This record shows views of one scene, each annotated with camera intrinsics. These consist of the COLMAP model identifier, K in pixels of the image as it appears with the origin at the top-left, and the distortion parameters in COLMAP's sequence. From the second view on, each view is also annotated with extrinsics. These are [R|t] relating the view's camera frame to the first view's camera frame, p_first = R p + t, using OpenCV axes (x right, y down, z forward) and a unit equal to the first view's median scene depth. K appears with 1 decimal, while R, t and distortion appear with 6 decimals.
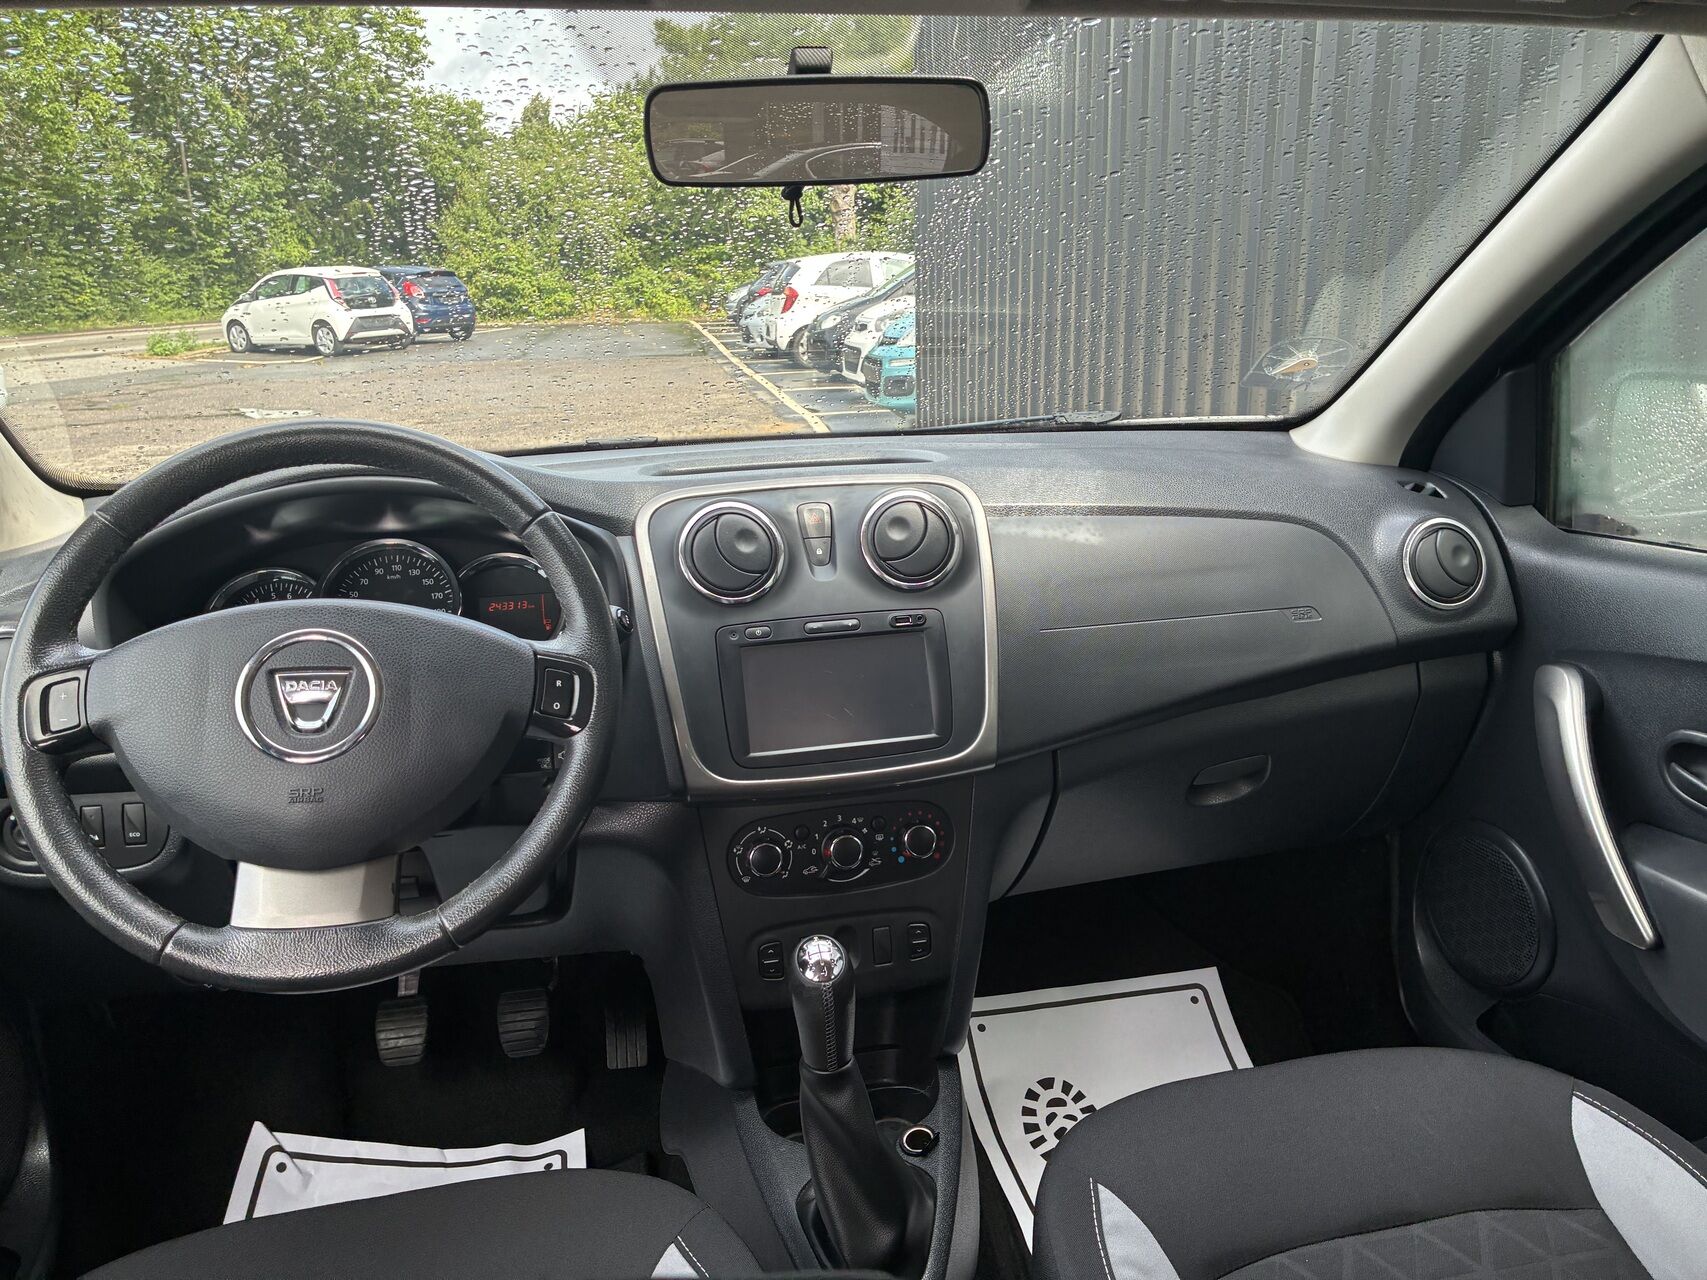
lens RADIAL K [[1283.0, 0, 854.9], [0, 1283.0, 620.6], [0, 0, 1]] dist [0.042350, -0.051034]
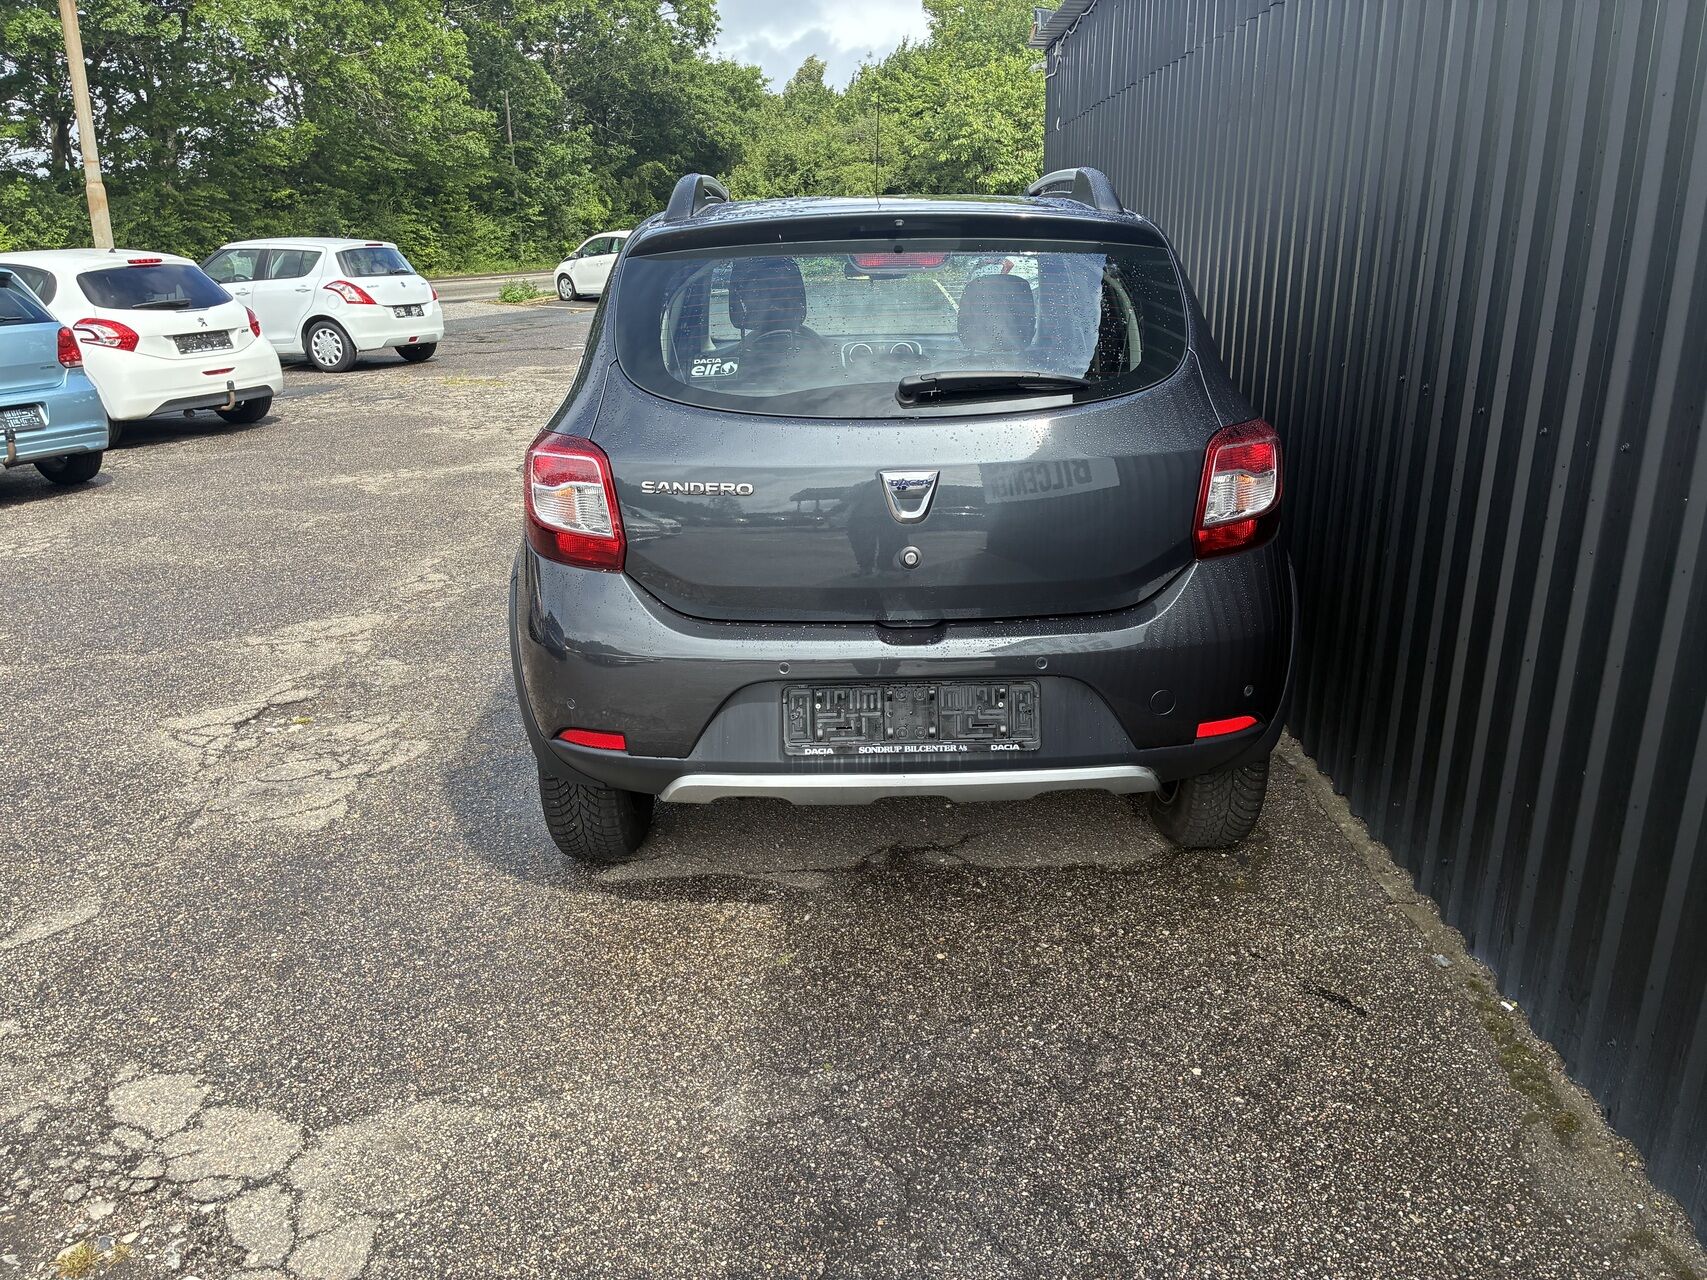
lens RADIAL K [[1283.0, 0, 855.5], [0, 1283.0, 643.9], [0, 0, 1]] dist [0.042350, -0.051034]
pose [[0.981347, 0.063205, -0.181559, 0.057296], [-0.053704, 0.996941, 0.056783, 0.052014], [0.184592, -0.045973, 0.981739, -0.256201]]
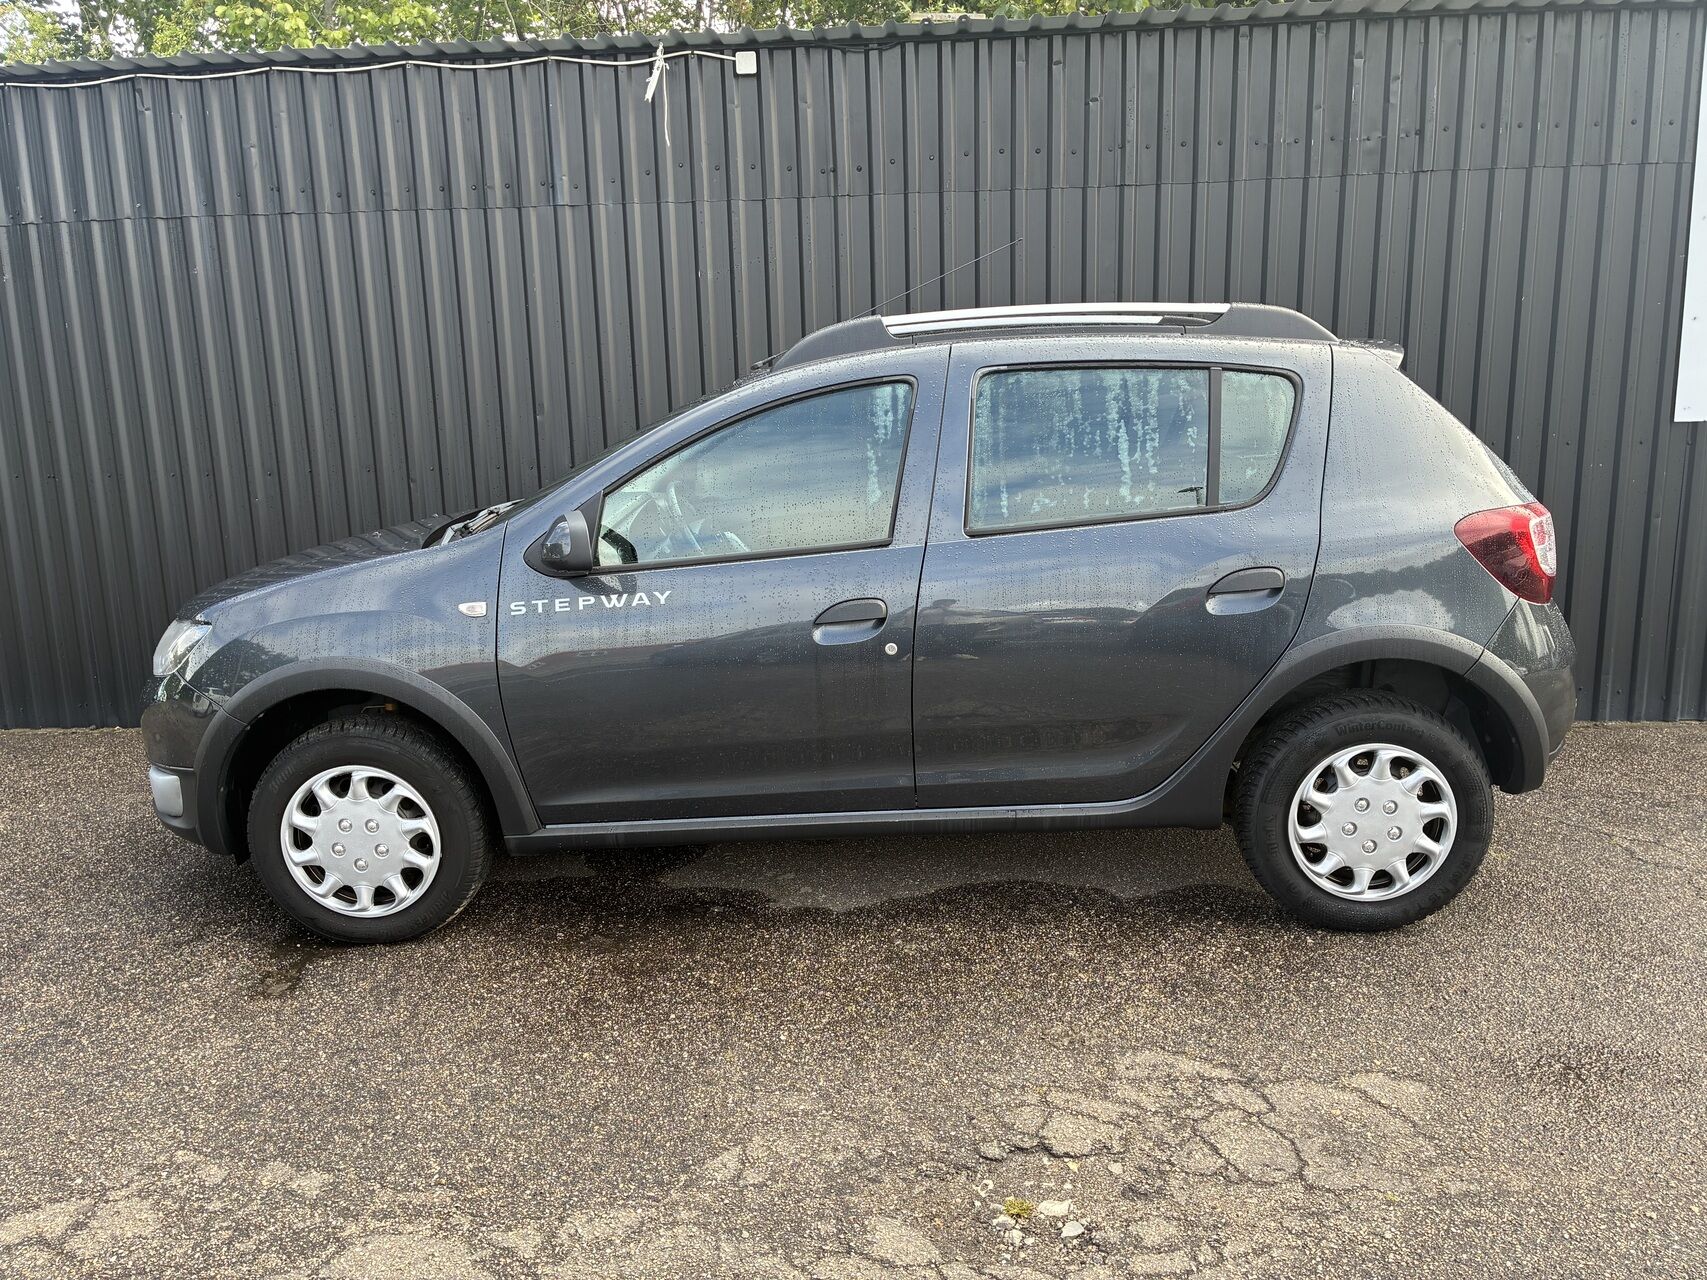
lens RADIAL K [[1283.0, 0, 888.6], [0, 1283.0, 631.0], [0, 0, 1]] dist [0.042350, -0.051034]
pose [[0.234696, -0.174578, 0.956264, -0.250898], [0.269550, 0.956851, 0.108529, 0.004250], [-0.933949, 0.232290, 0.271626, -0.045633]]
